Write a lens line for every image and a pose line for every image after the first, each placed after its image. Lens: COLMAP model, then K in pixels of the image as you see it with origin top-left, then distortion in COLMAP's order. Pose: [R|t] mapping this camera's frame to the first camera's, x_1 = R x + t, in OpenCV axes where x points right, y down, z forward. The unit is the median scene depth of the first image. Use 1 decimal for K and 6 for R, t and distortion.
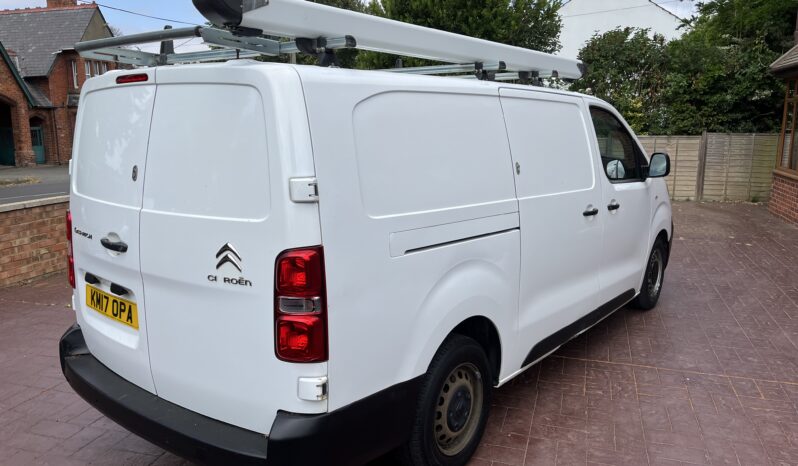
lens RADIAL K [[596.9, 0, 399.0], [0, 596.9, 233.0], [0, 0, 1]] dist [0.048280, -0.068786]
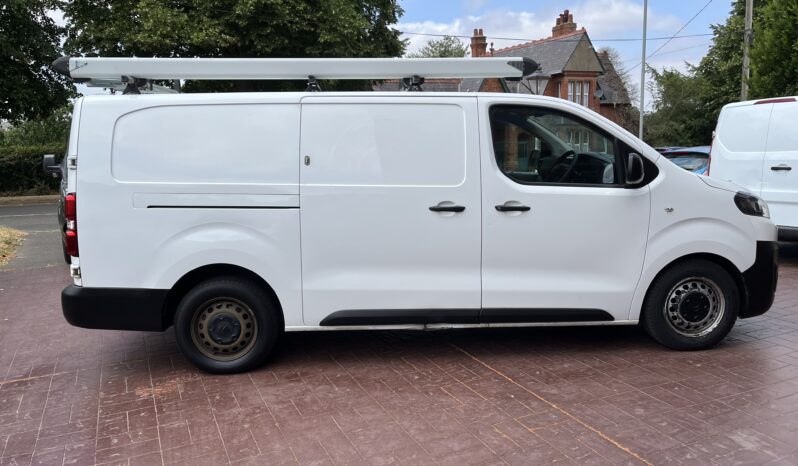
lens RADIAL K [[596.9, 0, 399.0], [0, 596.9, 233.0], [0, 0, 1]] dist [0.048280, -0.068786]
pose [[0.688580, 0.098174, -0.718484, 1.253209], [-0.114399, 0.993093, 0.026060, -0.011840], [0.716080, 0.064249, 0.695055, 0.280138]]
